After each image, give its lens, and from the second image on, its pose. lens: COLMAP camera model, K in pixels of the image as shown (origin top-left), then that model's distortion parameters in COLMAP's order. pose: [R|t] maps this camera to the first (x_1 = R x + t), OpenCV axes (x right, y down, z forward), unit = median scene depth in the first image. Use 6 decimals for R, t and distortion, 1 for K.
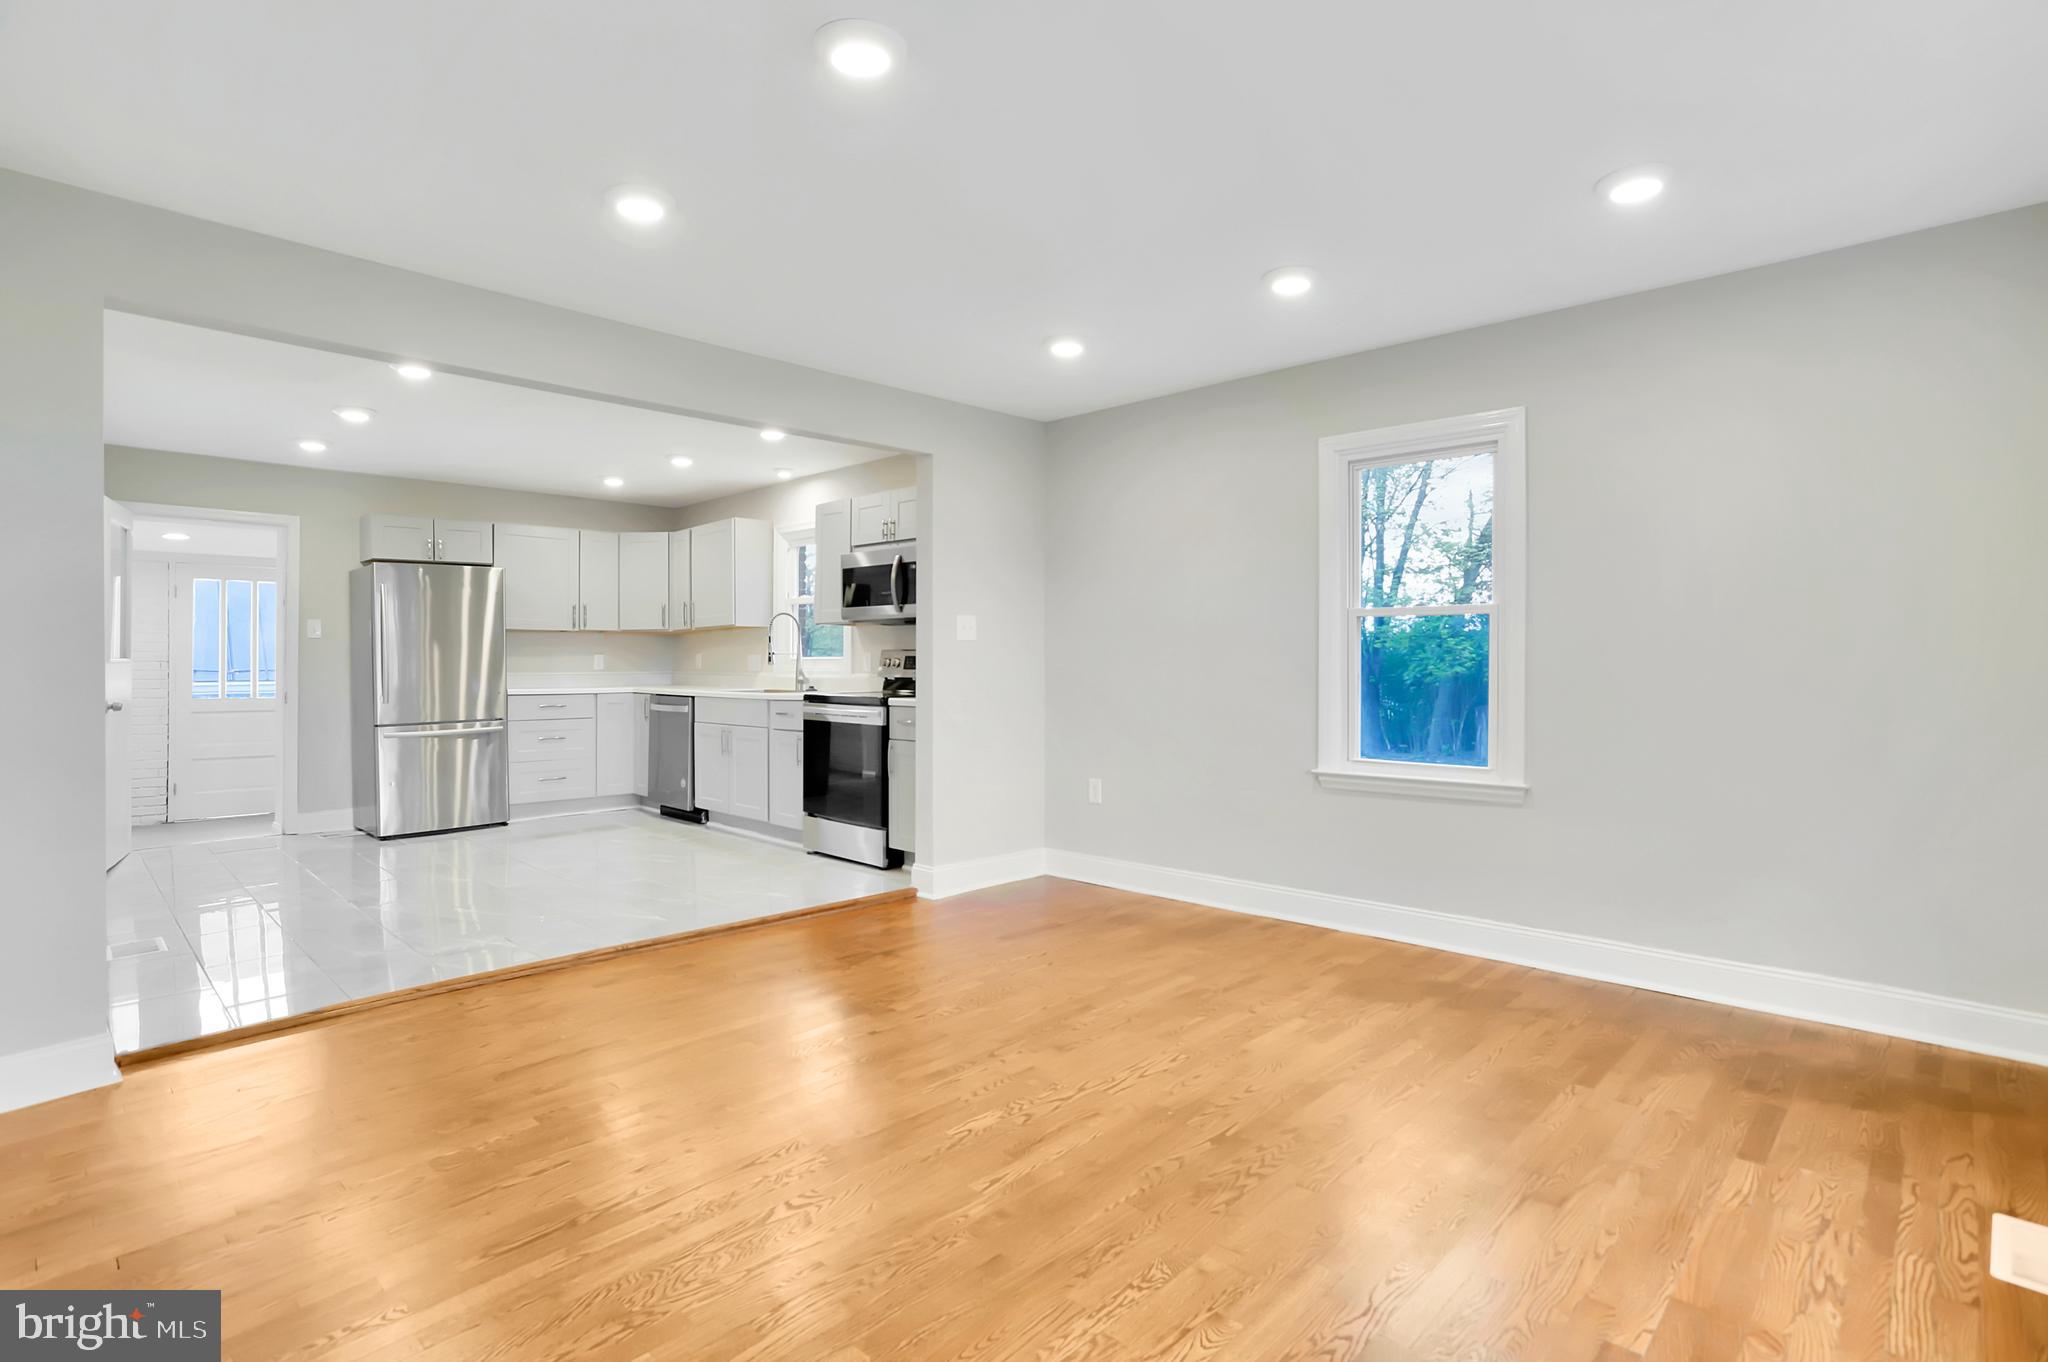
lens RADIAL K [[1002.4, 0, 1033.9], [0, 1002.4, 653.9], [0, 0, 1]] dist [-0.057094, 0.024692]
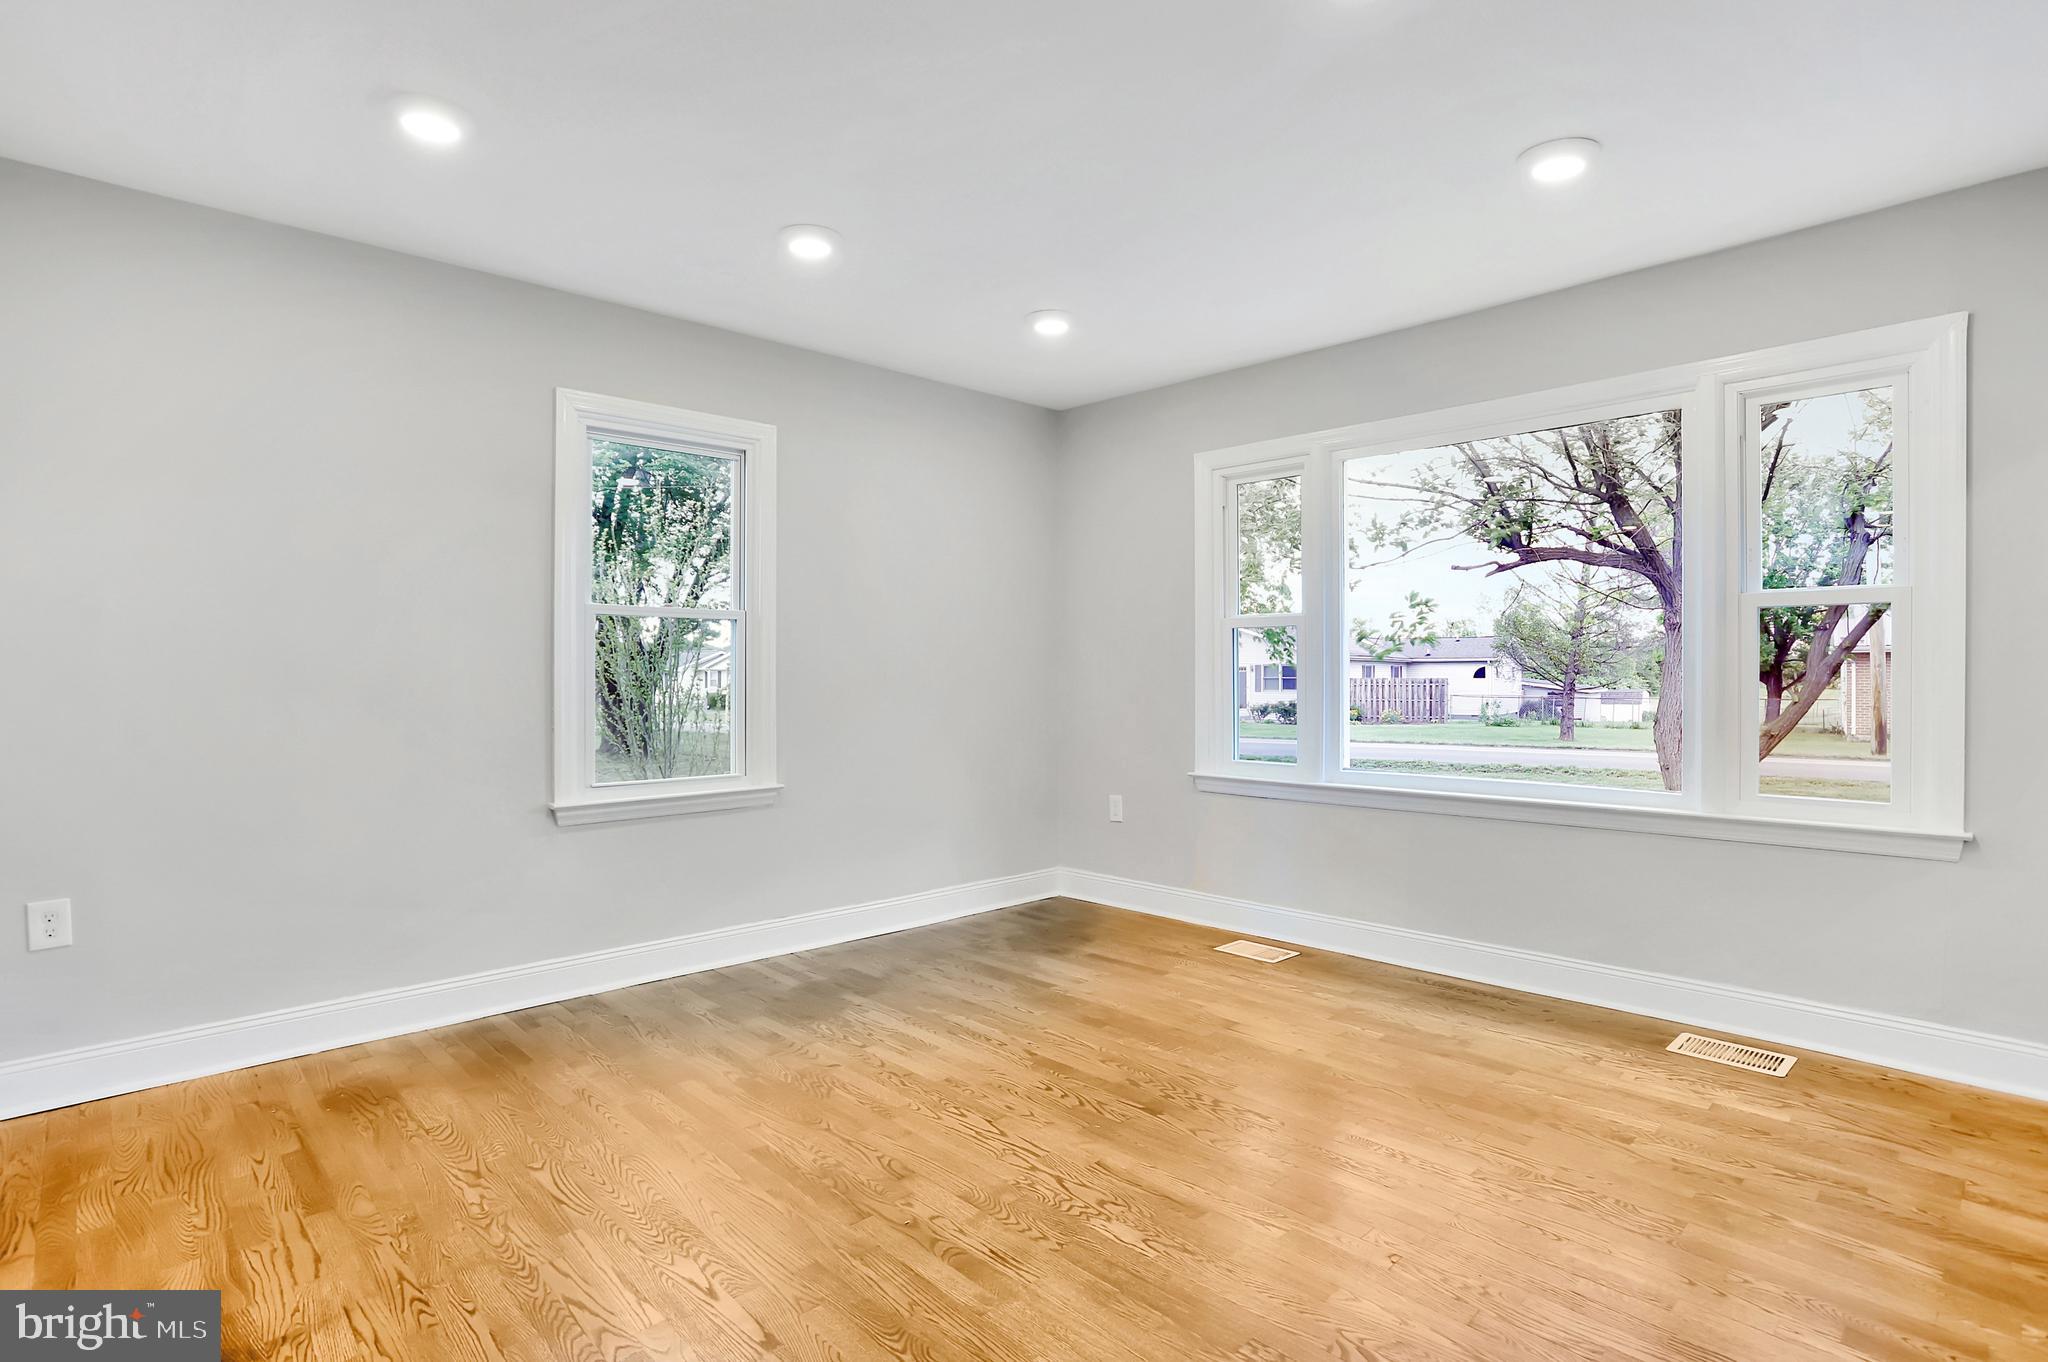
lens RADIAL K [[1012.4, 0, 1042.3], [0, 1012.4, 679.2], [0, 0, 1]] dist [-0.072416, 0.026312]
pose [[0.034019, -0.006498, 0.999400, -0.358797], [-0.008950, 0.999937, 0.006806, 0.006629], [-0.999381, -0.009176, 0.033959, 0.434517]]
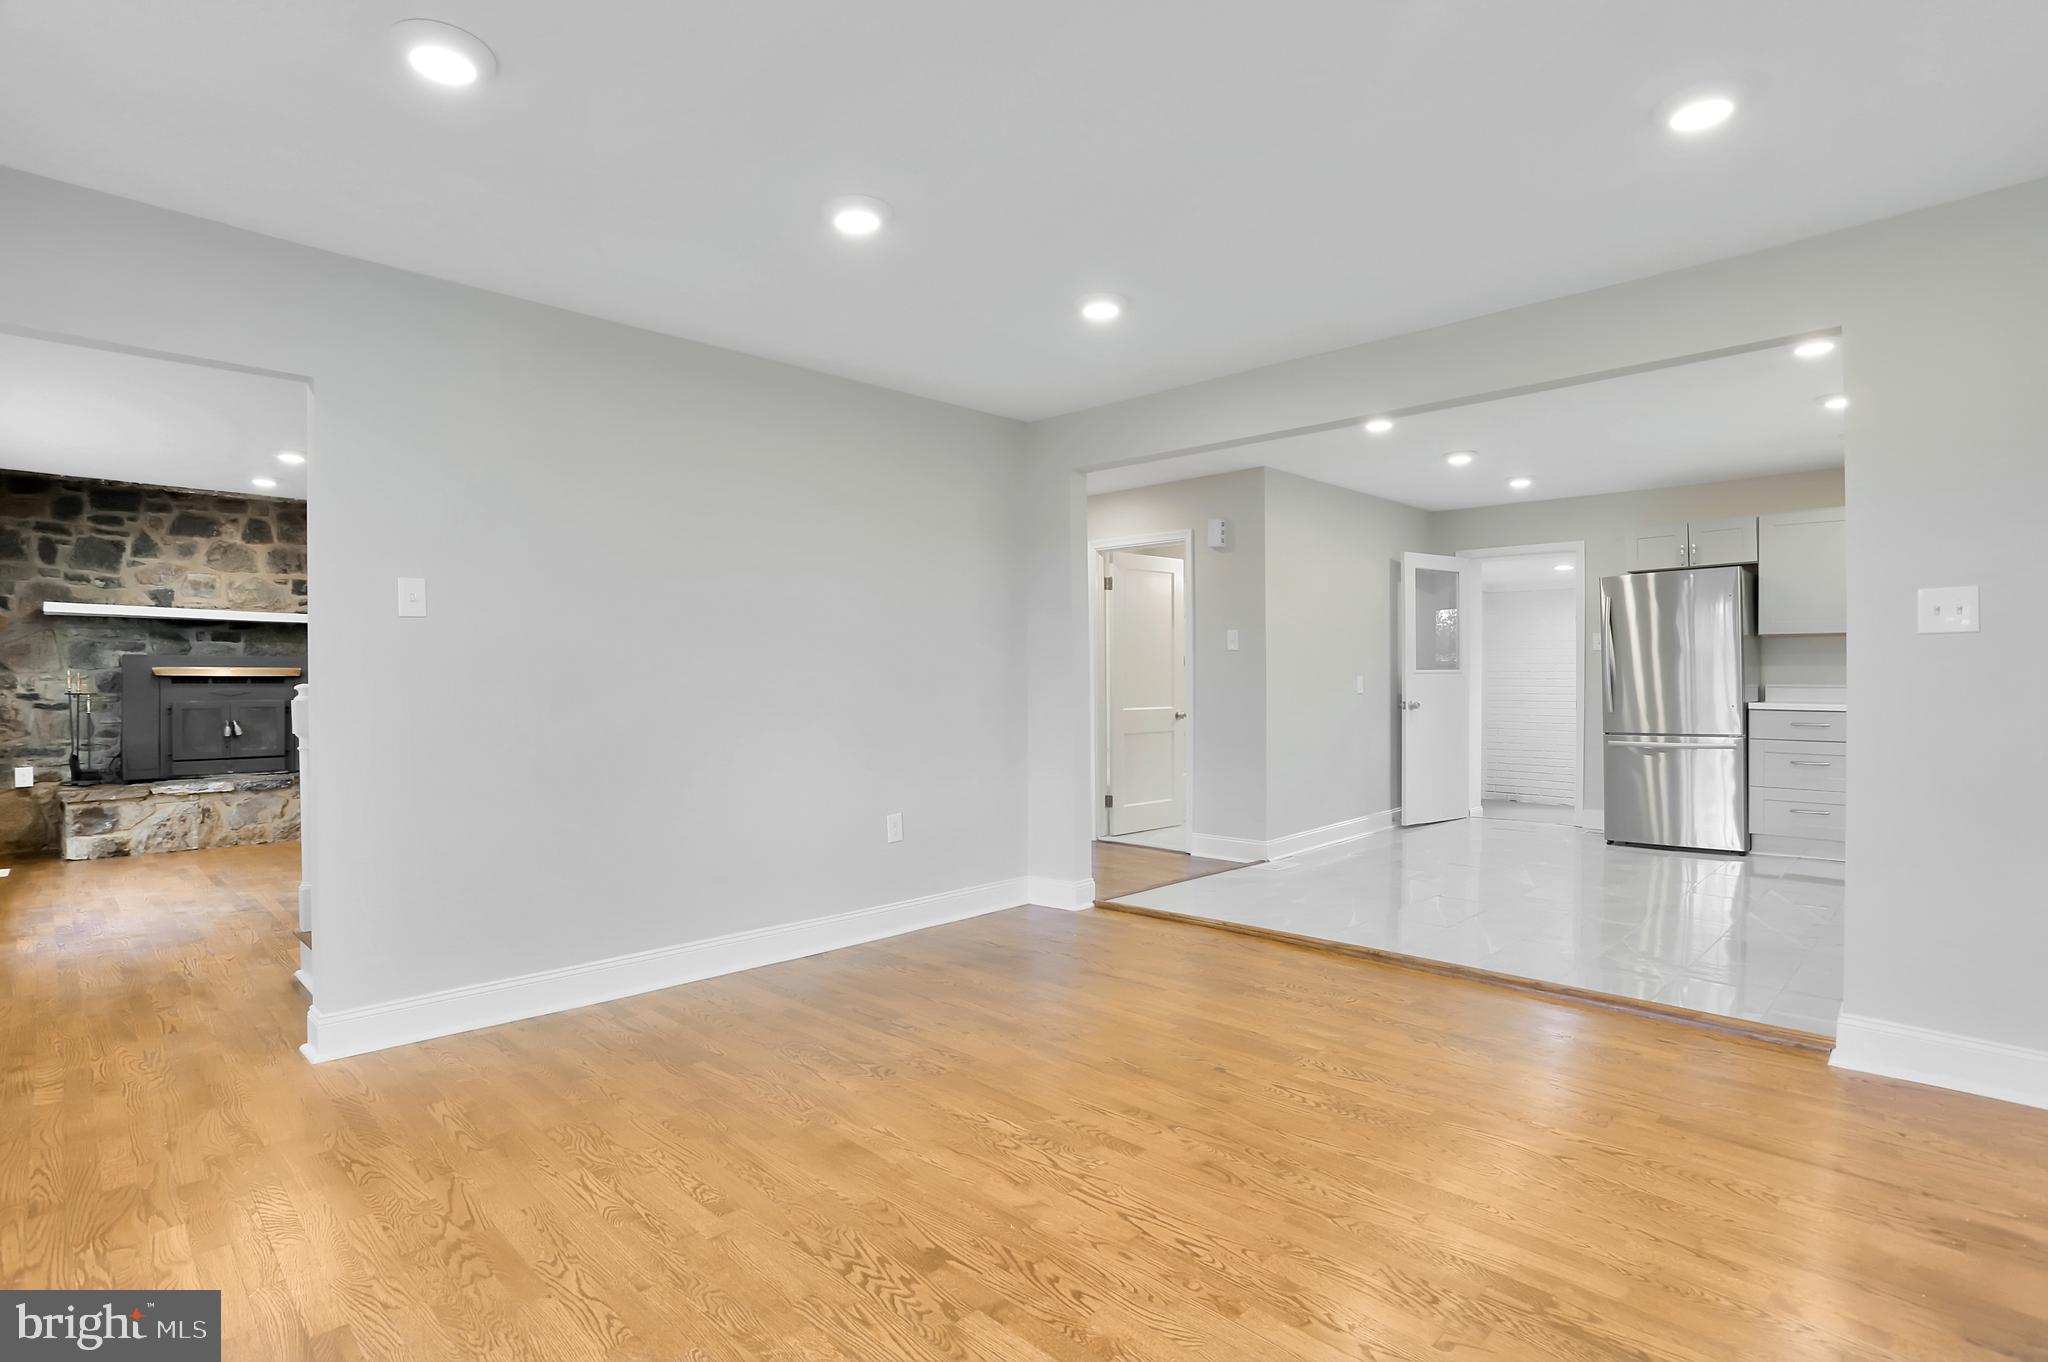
lens RADIAL K [[995.7, 0, 1037.7], [0, 995.7, 679.8], [0, 0, 1]] dist [-0.064718, 0.021987]
pose [[-0.011595, 0.003250, -0.999927, 0.397828], [0.013632, 0.999902, 0.003092, 0.004932], [0.999840, -0.013595, -0.011638, 0.439173]]
